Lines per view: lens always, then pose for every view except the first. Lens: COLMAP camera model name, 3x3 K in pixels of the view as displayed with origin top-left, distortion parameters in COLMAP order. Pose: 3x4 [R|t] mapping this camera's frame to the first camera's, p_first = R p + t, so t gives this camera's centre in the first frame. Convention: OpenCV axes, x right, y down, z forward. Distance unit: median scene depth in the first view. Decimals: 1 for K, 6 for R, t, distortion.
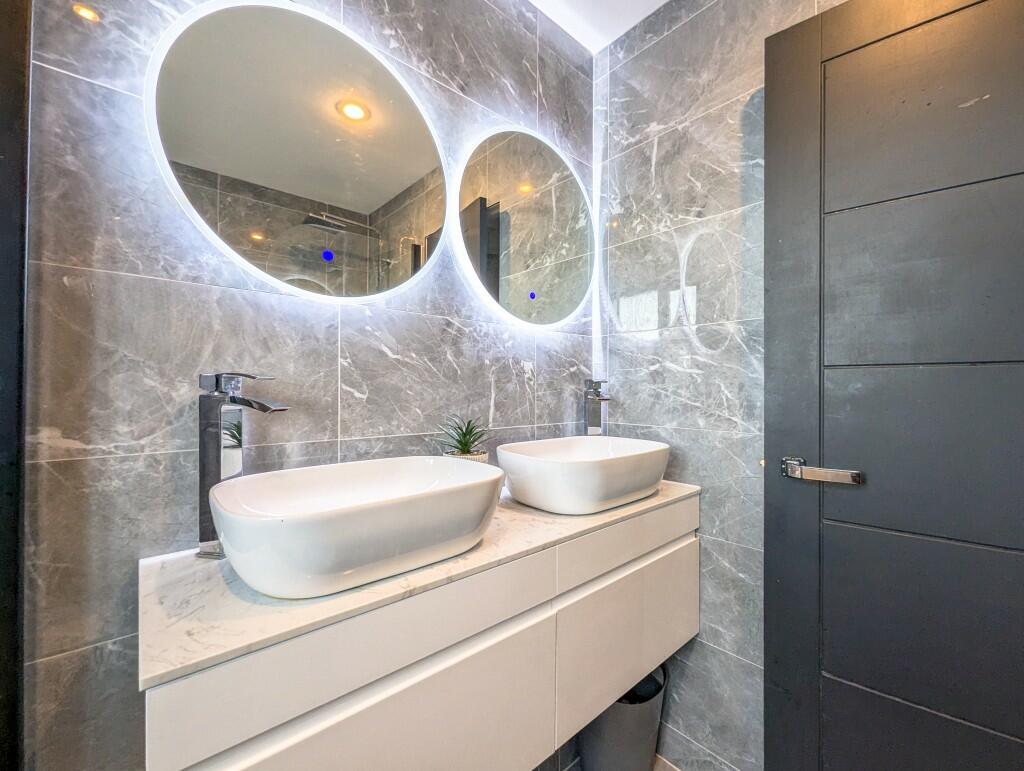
lens RADIAL K [[421.7, 0, 510.1], [0, 421.7, 388.7], [0, 0, 1]] dist [-0.001411, -0.000876]
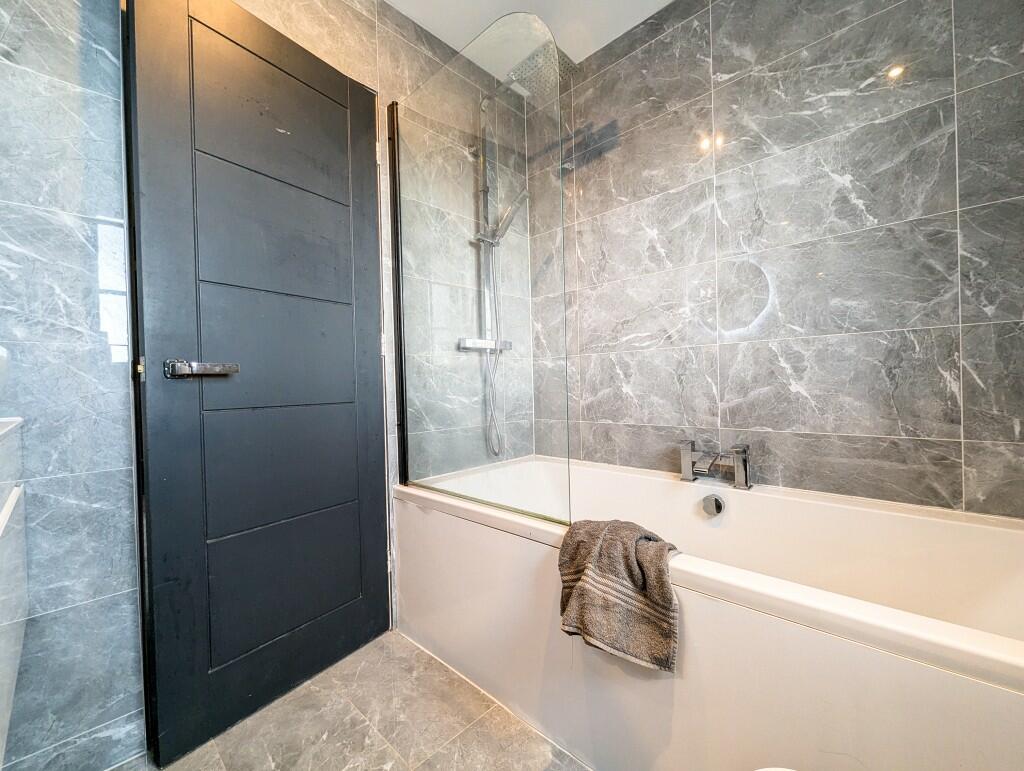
lens RADIAL K [[421.7, 0, 510.5], [0, 421.7, 382.7], [0, 0, 1]] dist [-0.001411, -0.000876]
pose [[-0.088868, -0.004952, 0.996031, -0.391568], [0.020537, 0.999766, 0.006802, 0.190606], [-0.995832, 0.021060, -0.088746, 0.200523]]
